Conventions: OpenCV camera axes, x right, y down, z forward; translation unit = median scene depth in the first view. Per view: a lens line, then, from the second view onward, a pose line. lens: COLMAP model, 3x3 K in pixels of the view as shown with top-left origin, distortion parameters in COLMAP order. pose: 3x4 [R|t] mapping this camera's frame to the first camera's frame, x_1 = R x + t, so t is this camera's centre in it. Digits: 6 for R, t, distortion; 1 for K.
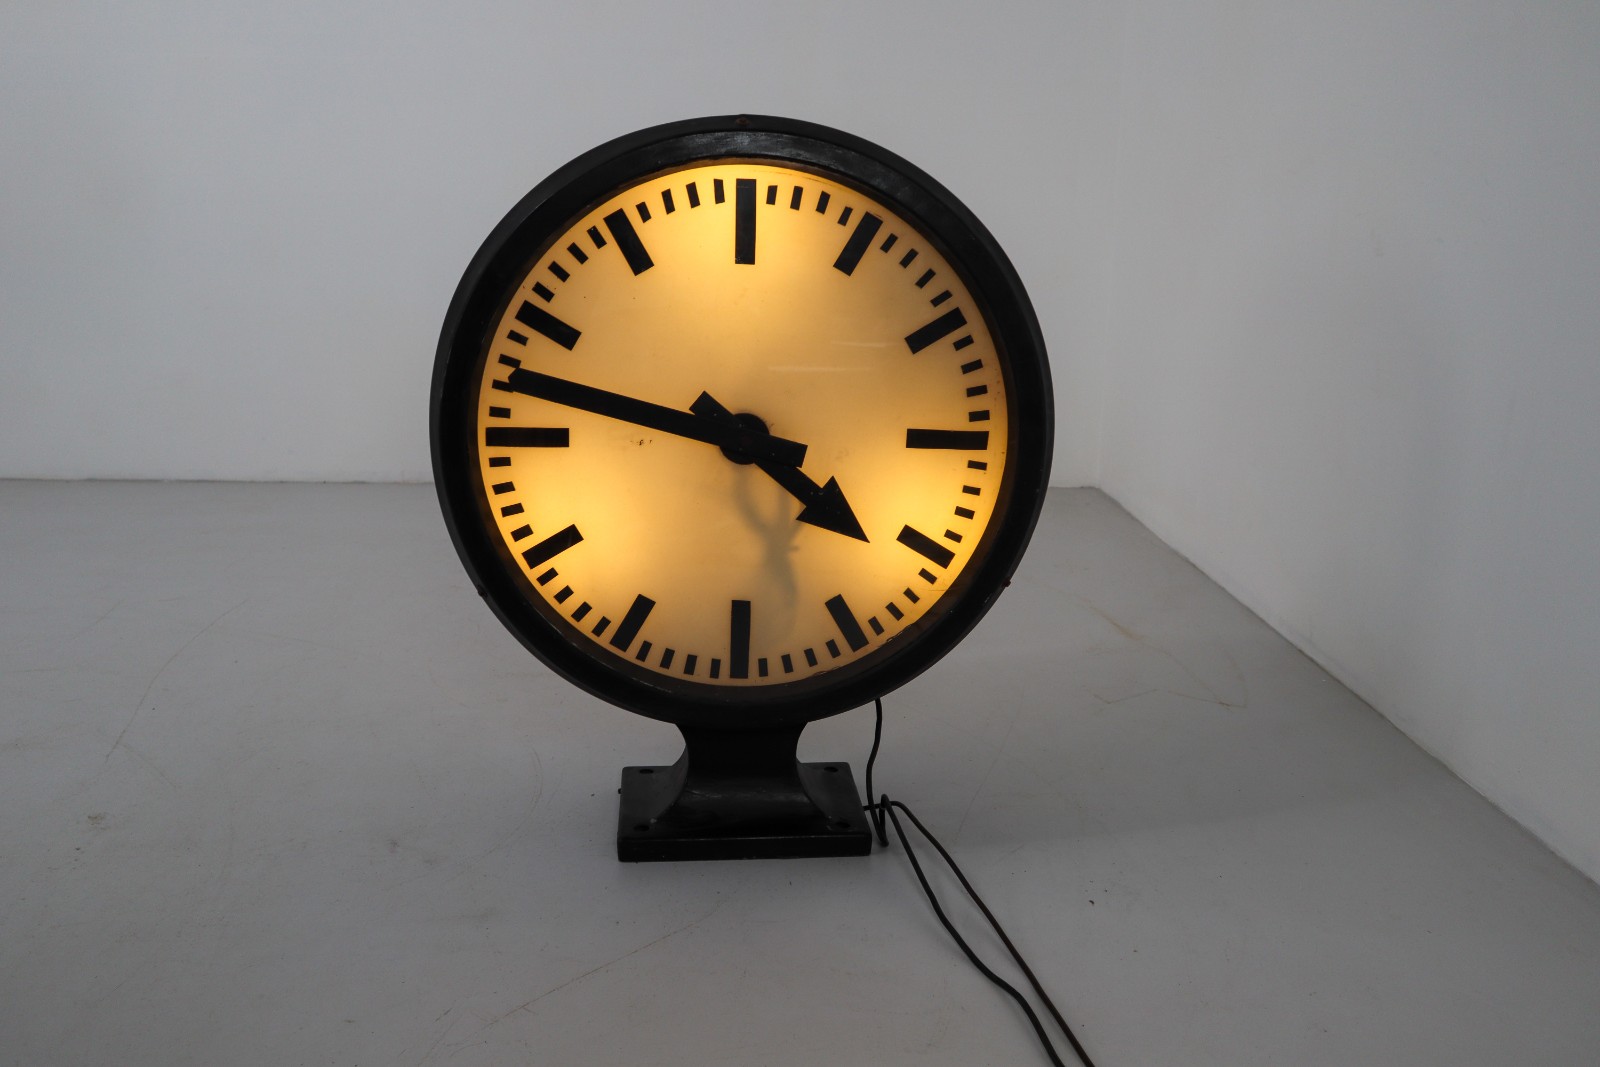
lens RADIAL K [[1358.7, 0, 802.7], [0, 1358.7, 528.2], [0, 0, 1]] dist [-0.032684, 0.053377]
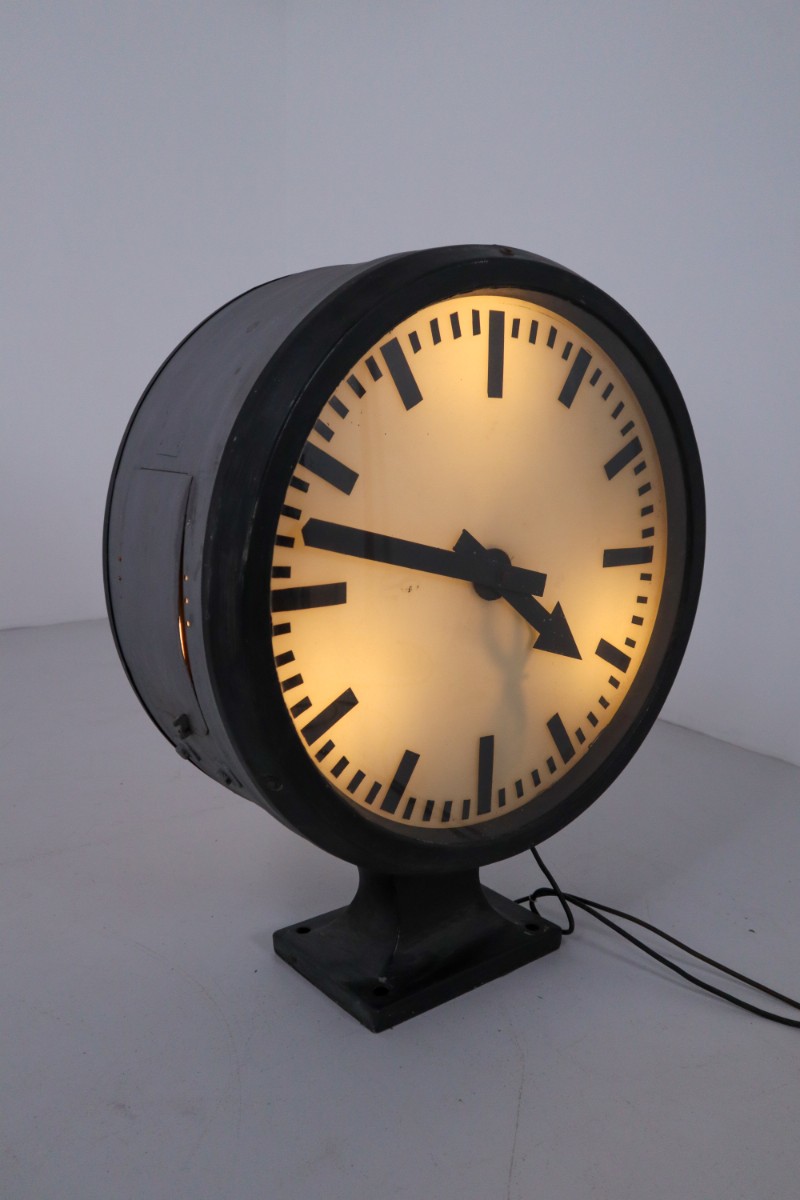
lens RADIAL K [[1019.0, 0, 401.6], [0, 1019.0, 604.7], [0, 0, 1]] dist [-0.032684, 0.053377]
pose [[0.833768, -0.117257, 0.539520, -0.495430], [0.125480, 0.991860, 0.021650, -0.067331], [-0.537667, 0.049648, 0.841695, 0.405693]]
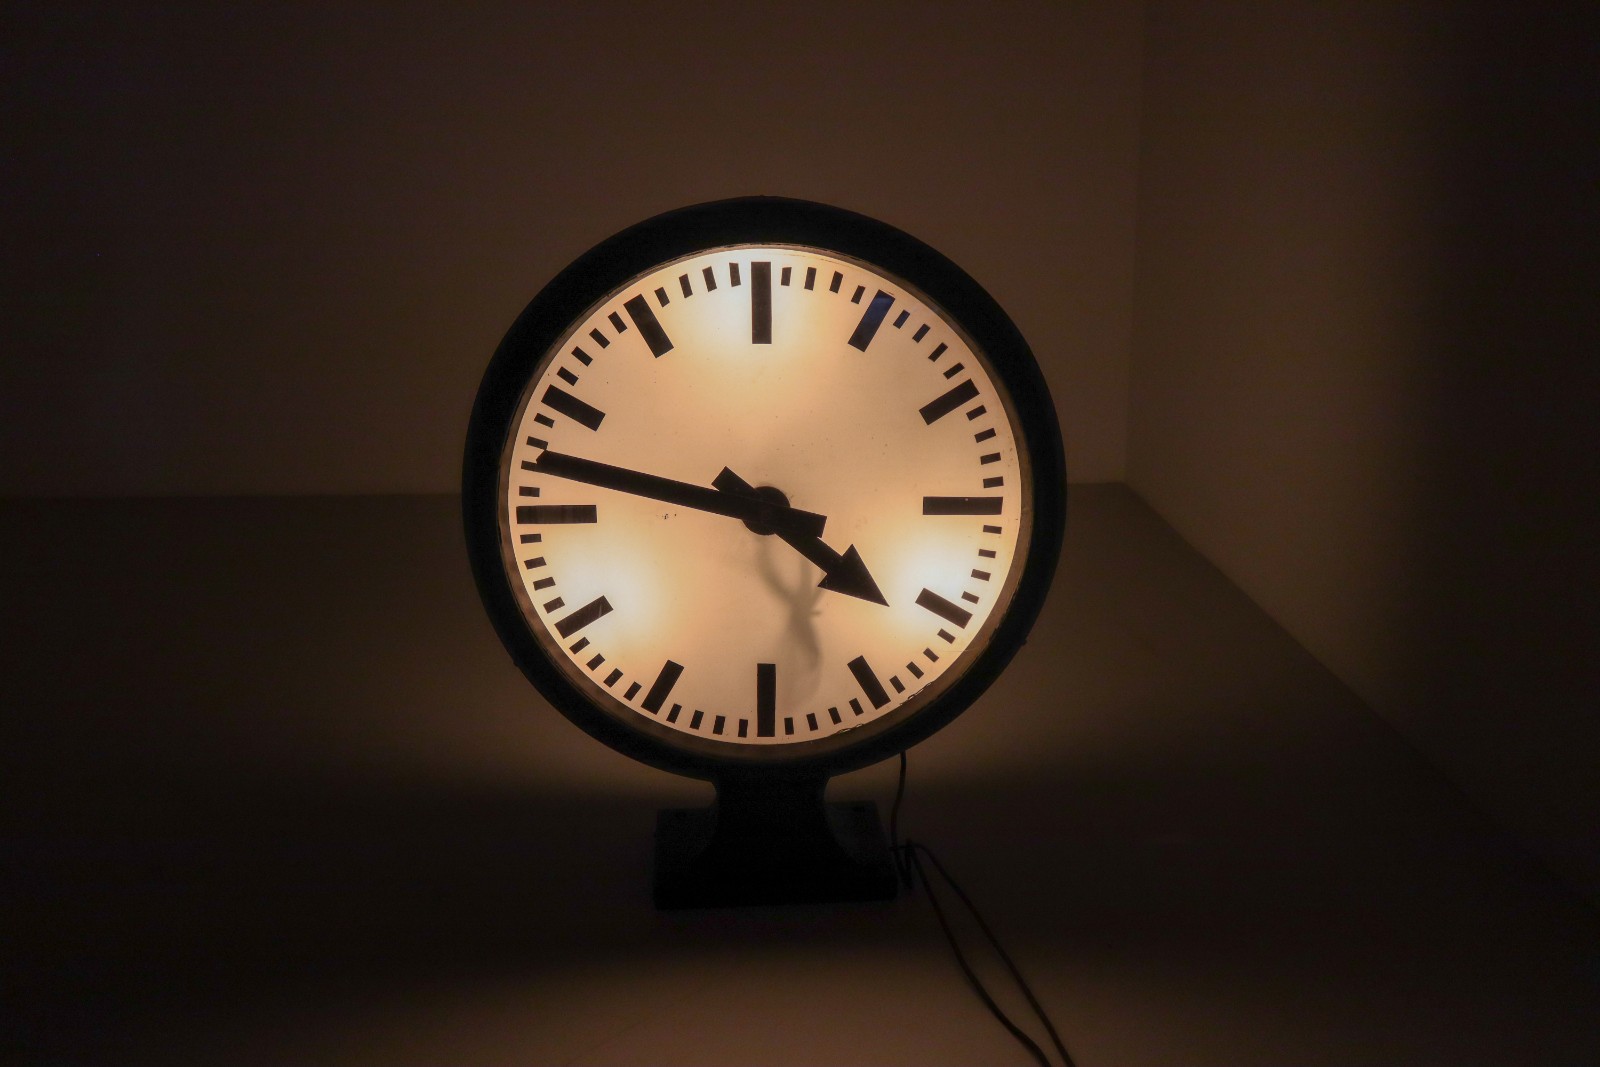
lens RADIAL K [[1358.7, 0, 796.3], [0, 1358.7, 533.9], [0, 0, 1]] dist [-0.032684, 0.053377]
pose [[0.999323, -0.021130, -0.030123, 0.011130], [0.022307, 0.998979, 0.039283, -0.086994], [0.029263, -0.039928, 0.998774, -0.031716]]
